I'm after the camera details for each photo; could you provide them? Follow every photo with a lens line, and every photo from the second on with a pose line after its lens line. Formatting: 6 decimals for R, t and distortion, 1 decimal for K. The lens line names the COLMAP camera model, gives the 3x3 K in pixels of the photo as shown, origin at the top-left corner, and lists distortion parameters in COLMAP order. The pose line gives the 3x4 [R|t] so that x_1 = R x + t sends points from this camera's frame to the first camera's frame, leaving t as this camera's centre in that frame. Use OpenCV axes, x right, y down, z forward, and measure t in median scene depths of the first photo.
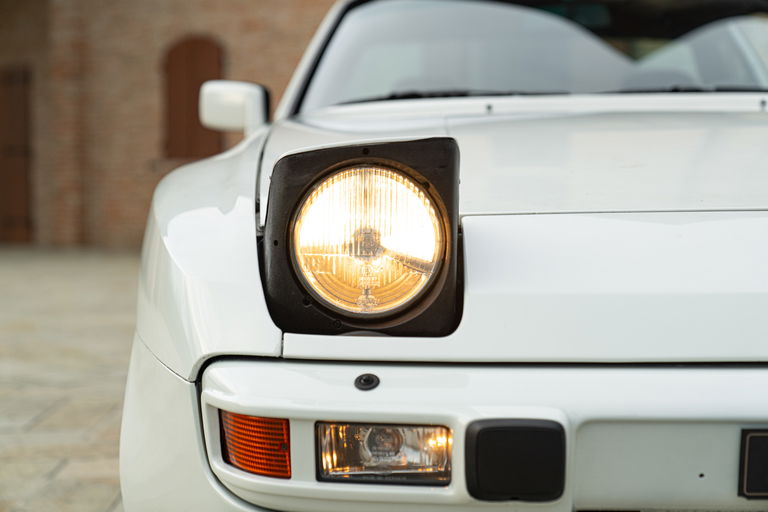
lens RADIAL K [[1285.9, 0, 384.0], [0, 1285.9, 256.0], [0, 0, 1]] dist [0.001273, 0.055752]
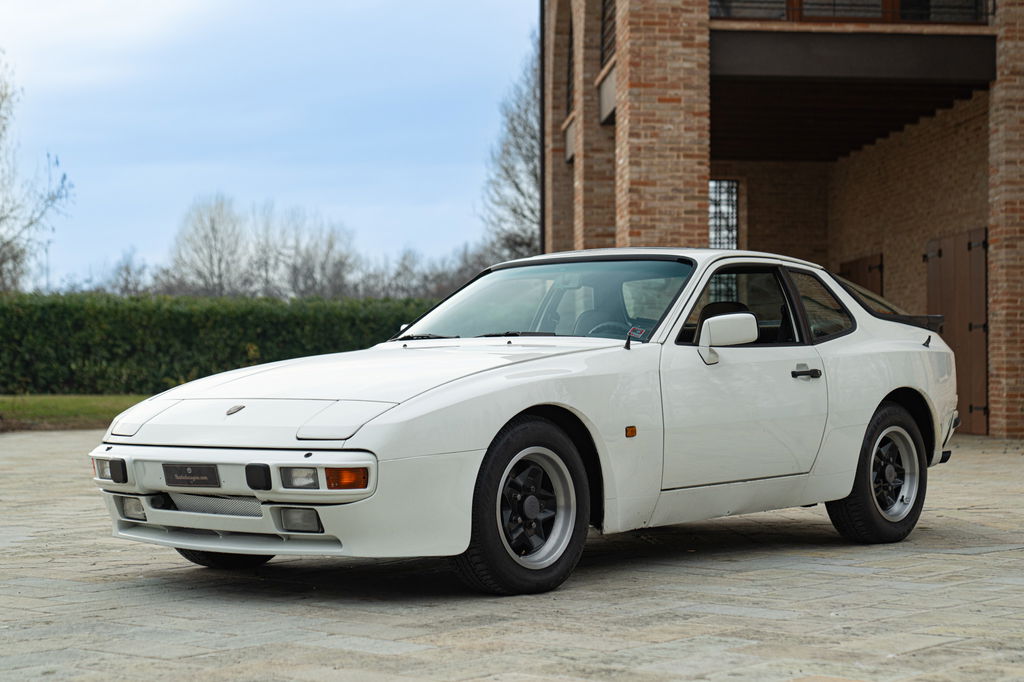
lens RADIAL K [[1714.5, 0, 512.0], [0, 1714.5, 341.0], [0, 0, 1]] dist [0.001273, 0.055752]
pose [[0.779016, -0.008330, -0.626949, 3.343077], [-0.033001, 0.997981, -0.054265, 0.024047], [0.626135, 0.062963, 0.777168, -1.690027]]
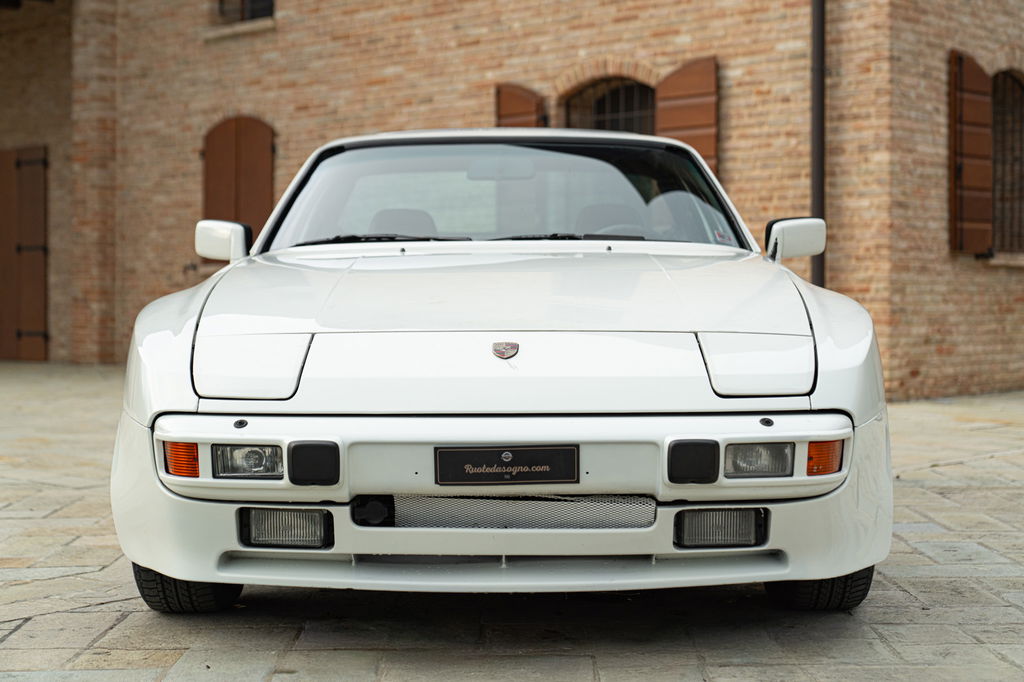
lens RADIAL K [[1645.8, 0, 512.0], [0, 1645.8, 341.0], [0, 0, 1]] dist [0.025655, 0.129775]
pose [[0.999939, 0.007221, 0.008326, 0.326675], [-0.007020, 0.999689, -0.023942, 0.030962], [-0.008496, 0.023882, 0.999679, -1.251915]]
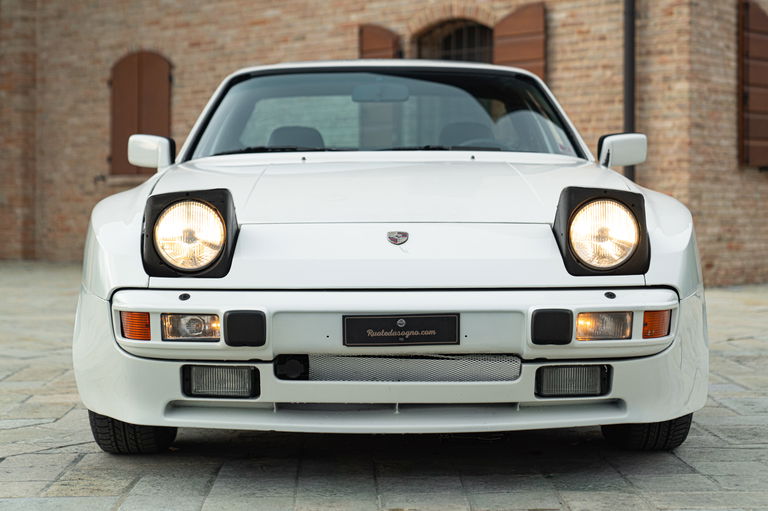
lens RADIAL K [[1385.5, 0, 384.0], [0, 1385.5, 255.5], [0, 0, 1]] dist [0.041671, -0.010101]
pose [[0.999713, 0.007364, 0.022779, 0.260027], [-0.007035, 0.999870, -0.014508, 0.053913], [-0.022883, 0.014343, 0.999635, -1.336839]]
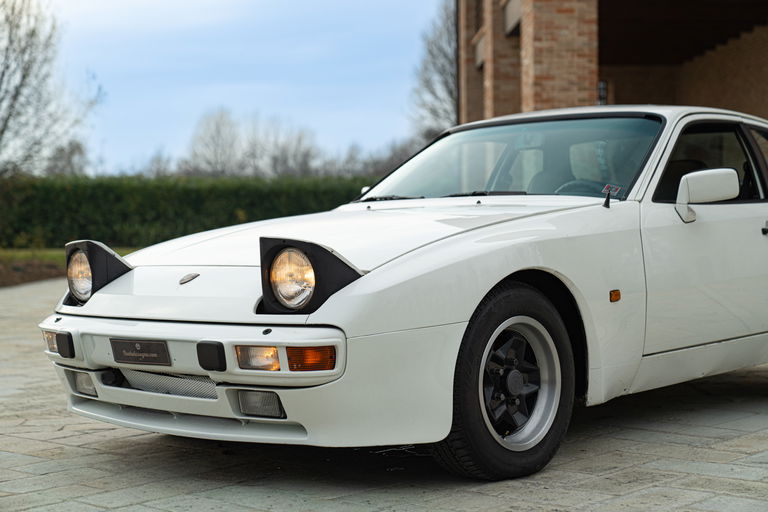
lens RADIAL K [[1245.9, 0, 384.0], [0, 1245.9, 256.0], [0, 0, 1]] dist [0.033489, 0.031978]
pose [[0.754383, 0.008394, -0.656381, 2.395688], [-0.022973, 0.999643, -0.013620, -0.032376], [0.656032, 0.025354, 0.754307, -0.715214]]
